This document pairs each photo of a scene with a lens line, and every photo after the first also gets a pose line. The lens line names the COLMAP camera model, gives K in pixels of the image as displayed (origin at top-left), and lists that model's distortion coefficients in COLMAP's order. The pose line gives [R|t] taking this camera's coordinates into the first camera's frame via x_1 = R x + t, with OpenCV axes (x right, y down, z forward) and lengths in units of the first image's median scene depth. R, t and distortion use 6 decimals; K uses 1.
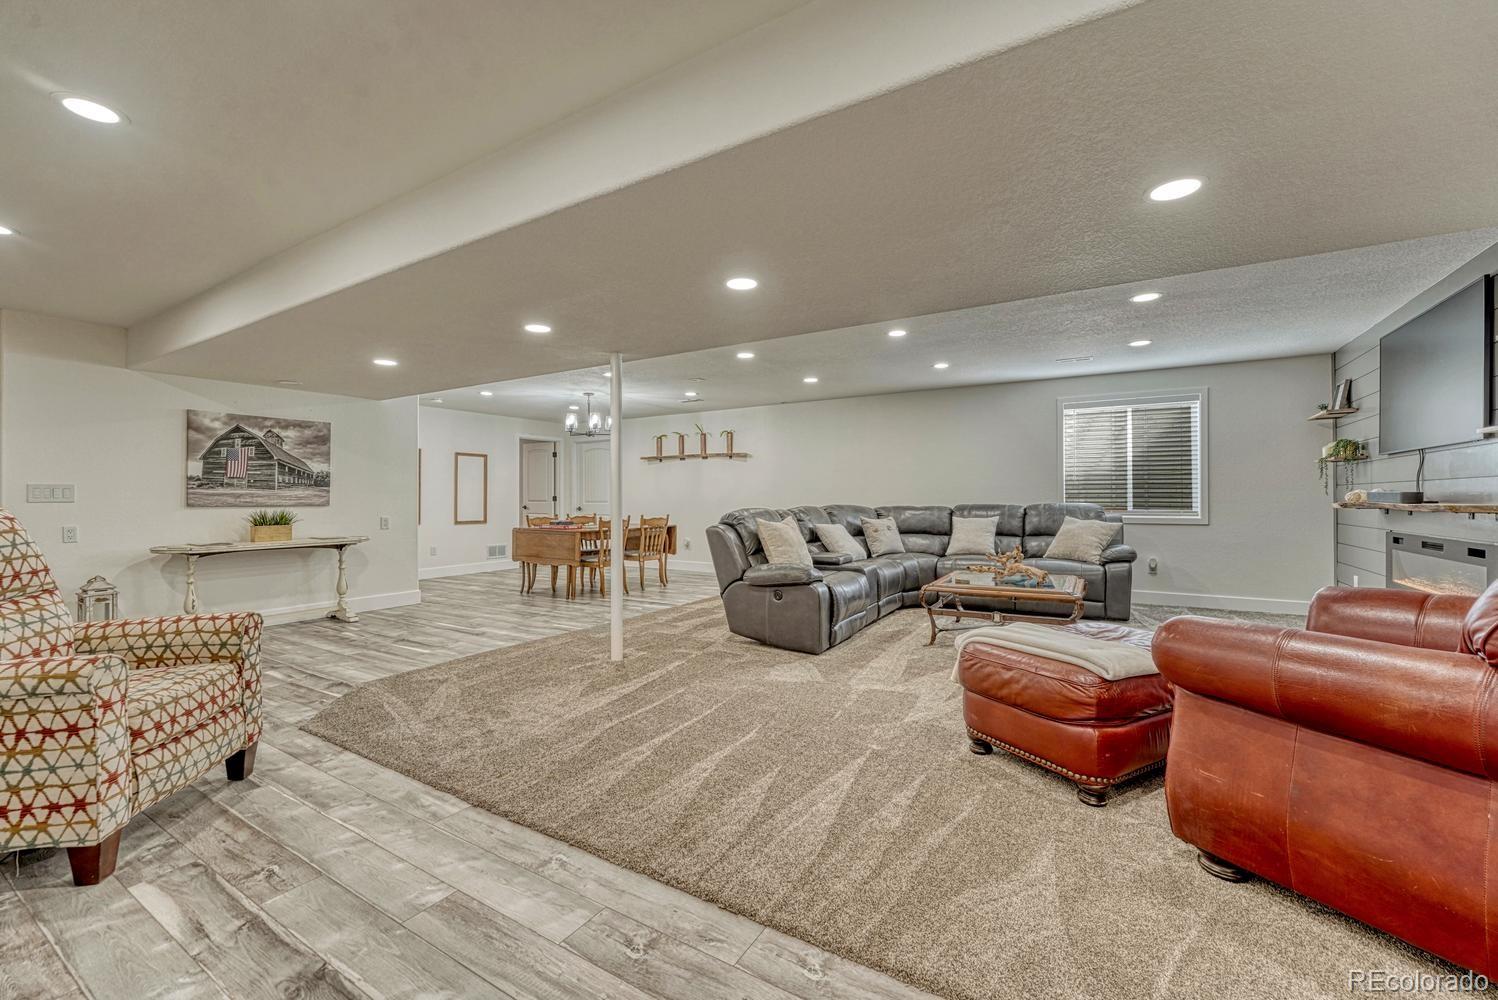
lens RADIAL K [[614.2, 0, 743.0], [0, 614.2, 497.2], [0, 0, 1]] dist [0.001631, 0.000124]
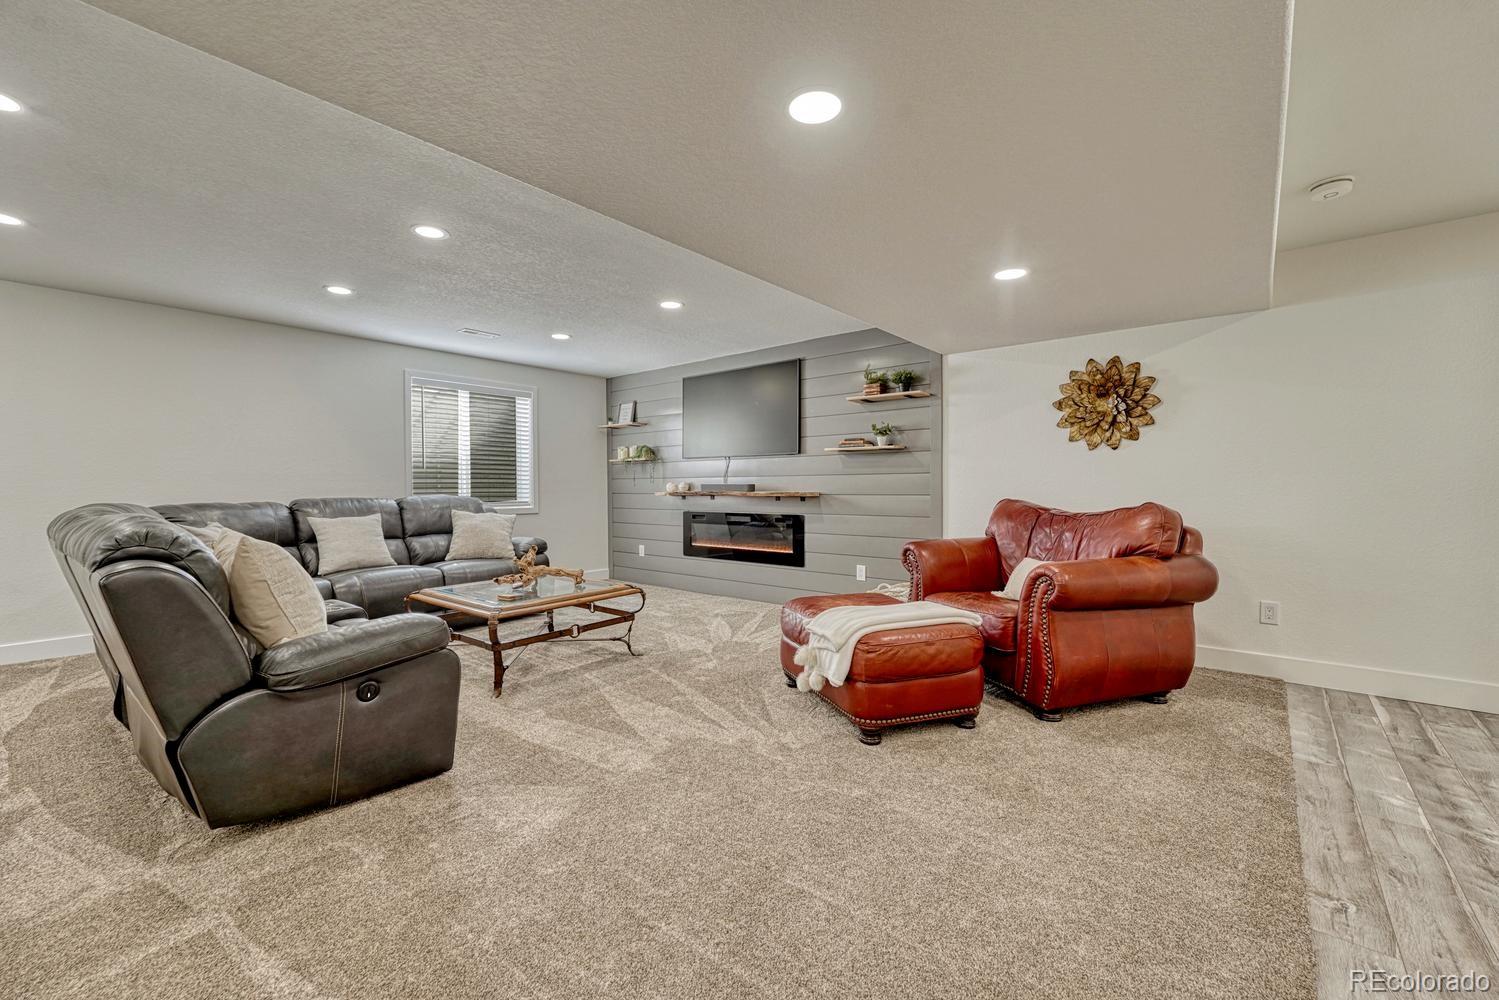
lens RADIAL K [[614.6, 0, 750.4], [0, 614.6, 496.5], [0, 0, 1]] dist [0.001631, 0.000124]
pose [[0.133789, -0.013000, 0.990925, -0.261716], [-0.000284, 0.999913, 0.013156, 0.001141], [-0.991010, -0.002042, 0.133774, 0.443290]]
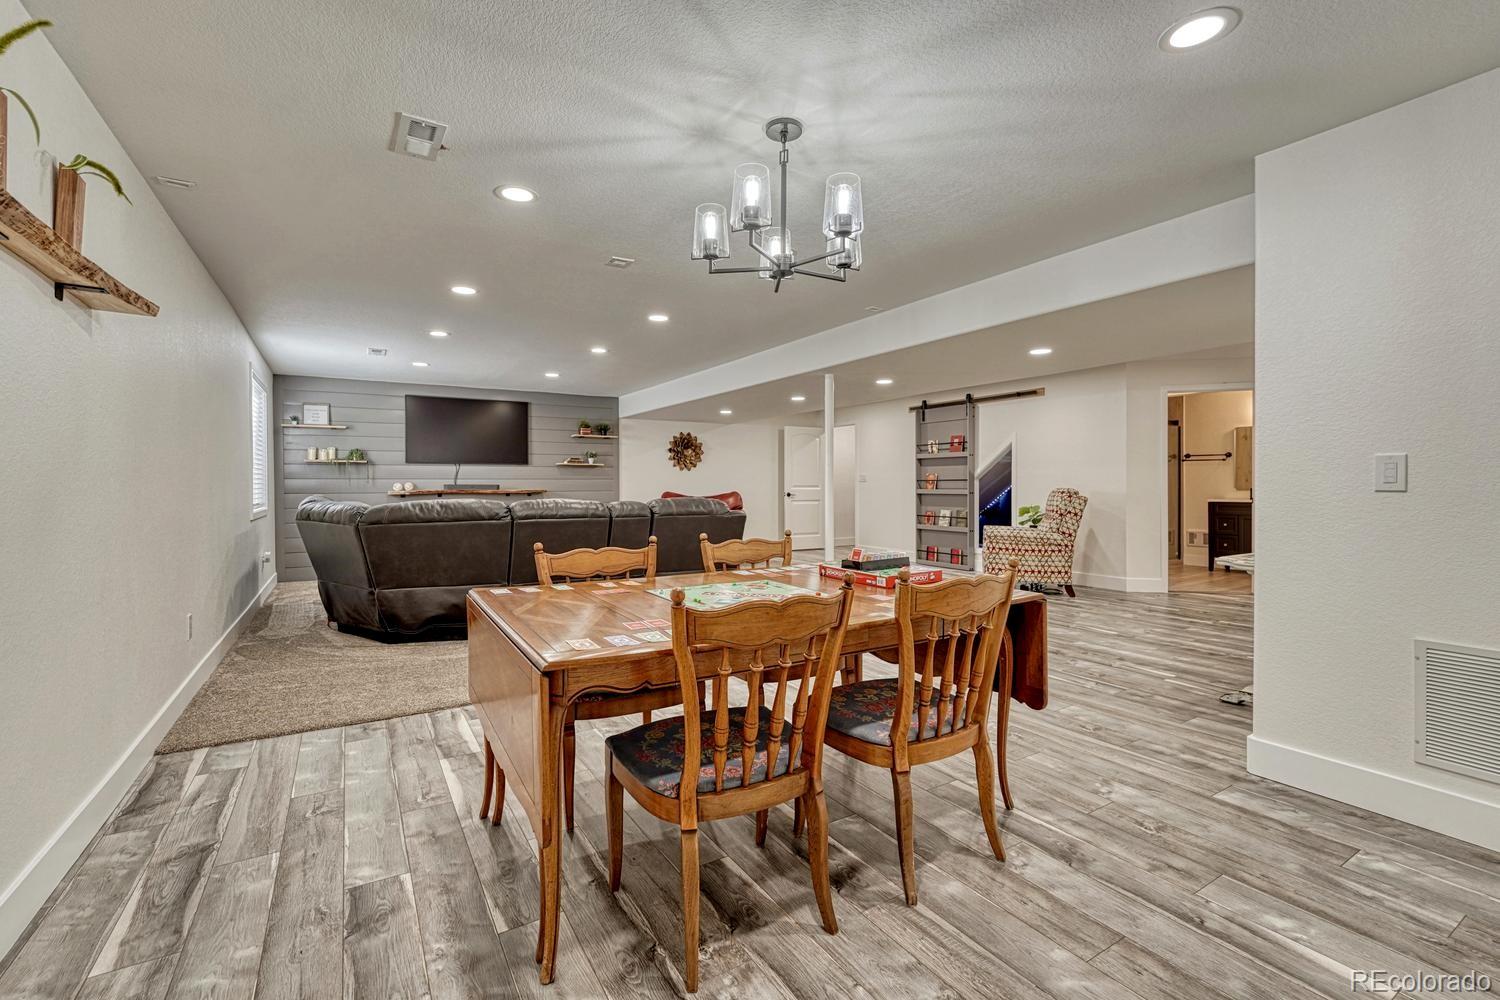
lens RADIAL K [[652.7, 0, 746.1], [0, 652.7, 490.0], [0, 0, 1]] dist [-0.001993, -0.000413]
pose [[-0.891921, 0.000040, 0.452192, -0.458059], [0.003422, 0.999972, 0.006662, -0.000683], [-0.452179, 0.007490, -0.891896, 1.566340]]
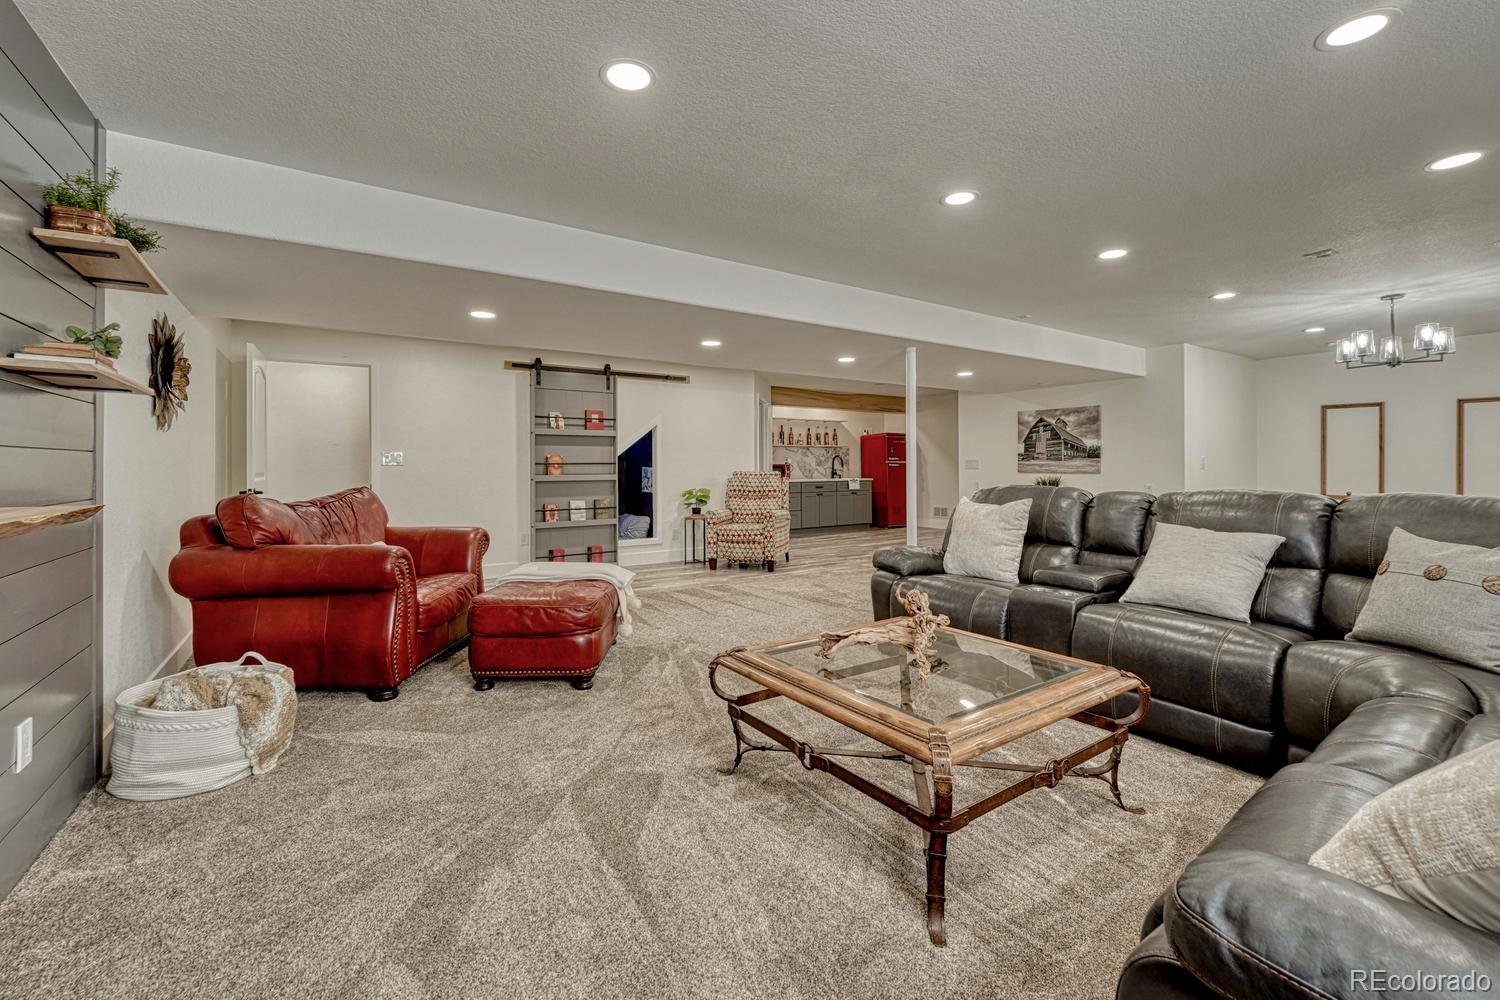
lens RADIAL K [[615.0, 0, 751.3], [0, 615.0, 465.2], [0, 0, 1]] dist [0.001631, 0.000124]
pose [[-0.410381, 0.003250, -0.911908, 0.675803], [0.006261, 0.999980, 0.000747, -0.007166], [0.911893, -0.005403, -0.410393, 0.819040]]
